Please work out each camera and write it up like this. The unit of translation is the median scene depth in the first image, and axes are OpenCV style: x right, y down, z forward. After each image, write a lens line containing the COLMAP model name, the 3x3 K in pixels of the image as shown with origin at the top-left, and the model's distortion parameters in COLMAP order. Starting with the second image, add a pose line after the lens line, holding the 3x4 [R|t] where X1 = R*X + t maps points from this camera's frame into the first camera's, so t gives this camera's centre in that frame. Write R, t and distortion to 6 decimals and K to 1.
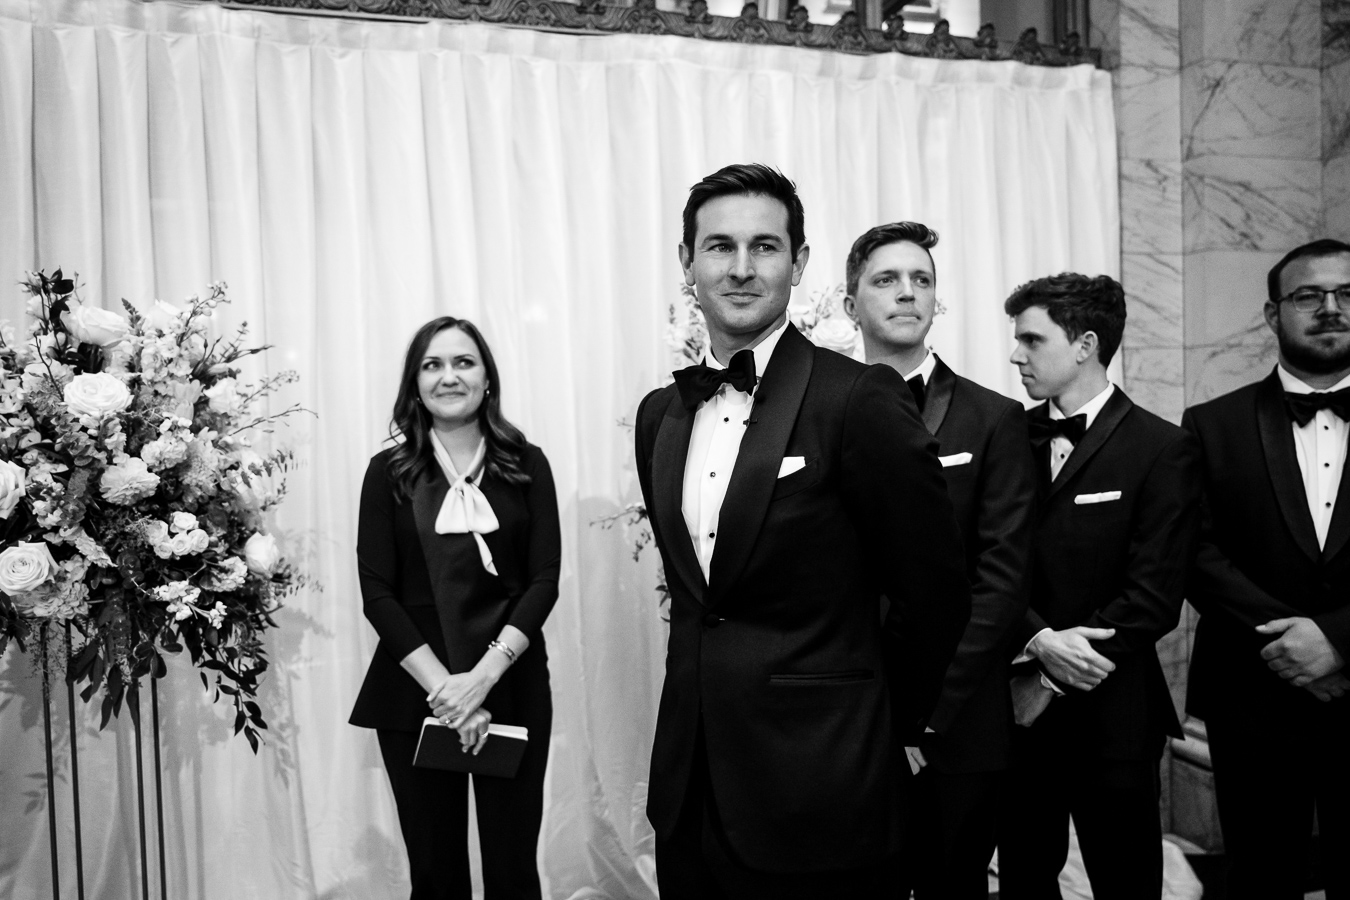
lens RADIAL K [[1049.0, 0, 675.0], [0, 1049.0, 450.0], [0, 0, 1]] dist [-0.003049, 0.000630]
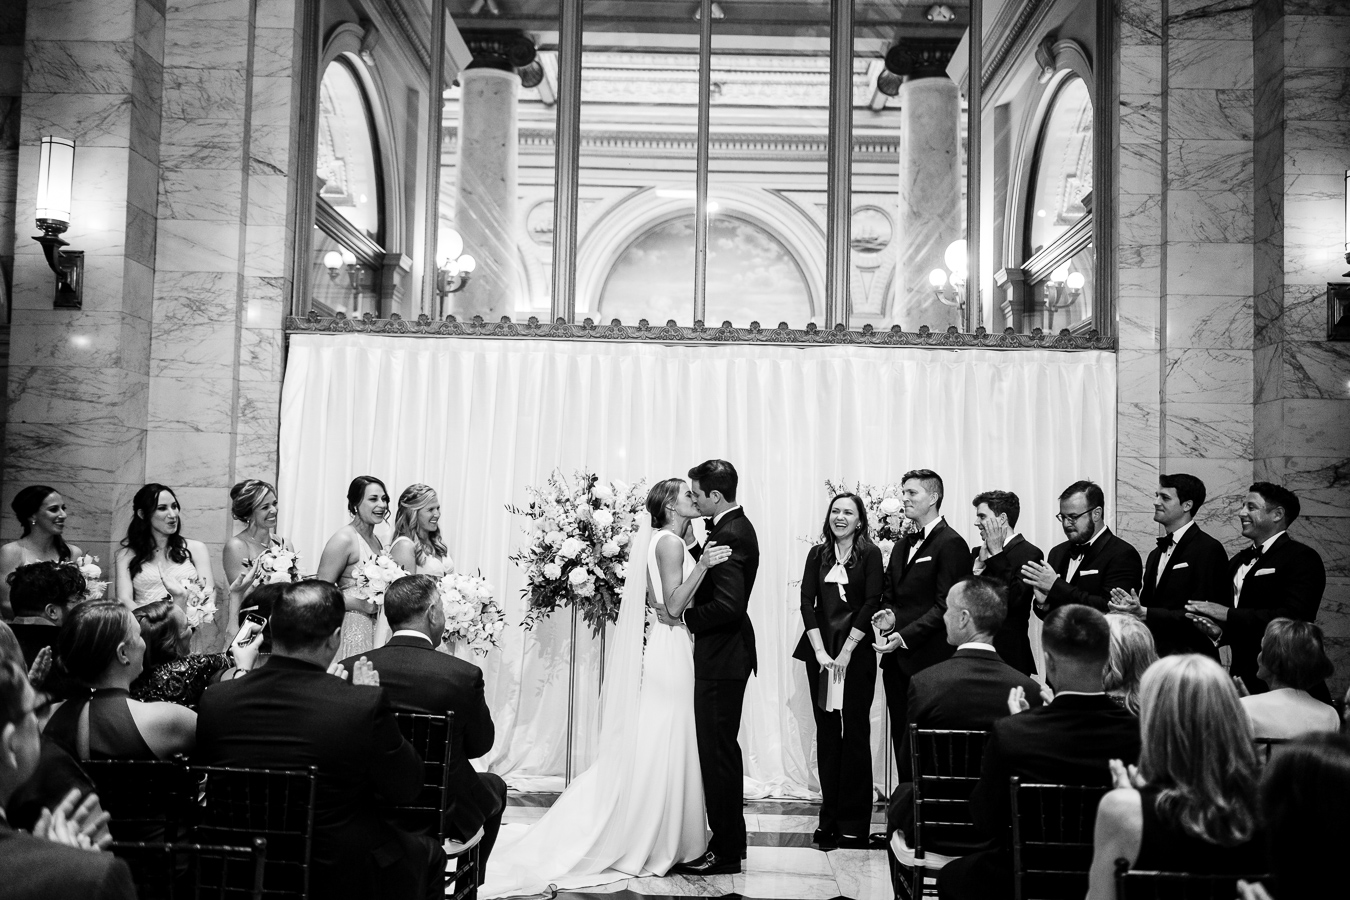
lens RADIAL K [[1258.1, 0, 675.0], [0, 1258.1, 450.0], [0, 0, 1]] dist [-0.003156, 0.011361]
pose [[0.954315, 0.037182, -0.296480, 0.345462], [-0.063472, 0.994809, -0.079545, 0.012864], [0.291983, 0.094729, 0.951721, -1.192525]]
